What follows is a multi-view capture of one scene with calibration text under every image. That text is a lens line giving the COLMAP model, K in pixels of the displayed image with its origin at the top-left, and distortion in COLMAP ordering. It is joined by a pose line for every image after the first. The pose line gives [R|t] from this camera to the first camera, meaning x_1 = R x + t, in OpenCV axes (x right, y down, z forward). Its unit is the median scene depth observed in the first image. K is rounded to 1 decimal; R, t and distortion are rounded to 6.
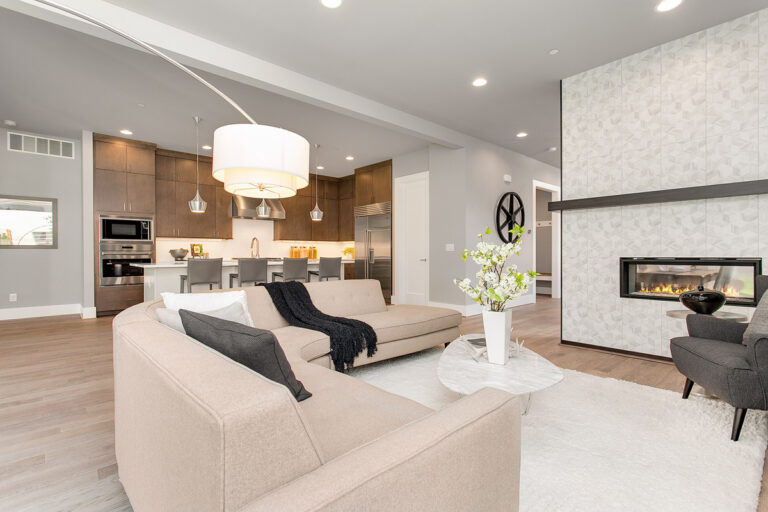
lens RADIAL K [[363.6, 0, 384.6], [0, 363.6, 254.5], [0, 0, 1]] dist [0.001562, -0.000082]
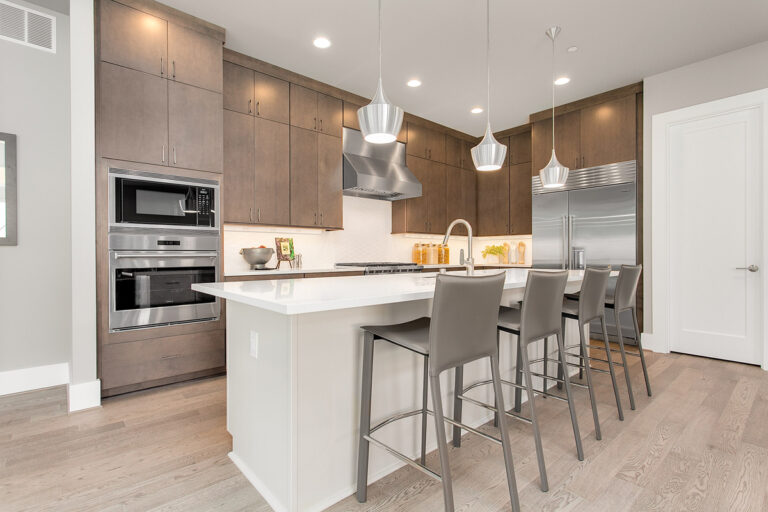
lens RADIAL K [[363.6, 0, 384.6], [0, 363.6, 254.5], [0, 0, 1]] dist [0.001562, -0.000082]
pose [[0.999924, 0.001293, -0.012239, -0.413309], [-0.001326, 0.999995, -0.002693, -0.003558], [0.012236, 0.002709, 0.999921, 0.524887]]
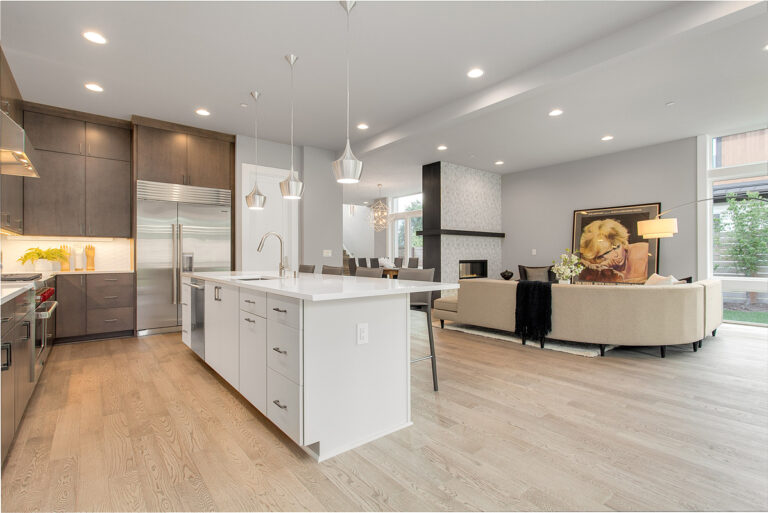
lens RADIAL K [[363.6, 0, 384.6], [0, 363.6, 255.0], [0, 0, 1]] dist [0.001562, -0.000082]
pose [[0.057305, 0.000445, 0.998357, -0.830824], [0.003880, 0.999992, -0.000668, -0.012382], [-0.998349, 0.003912, 0.057302, 0.742019]]
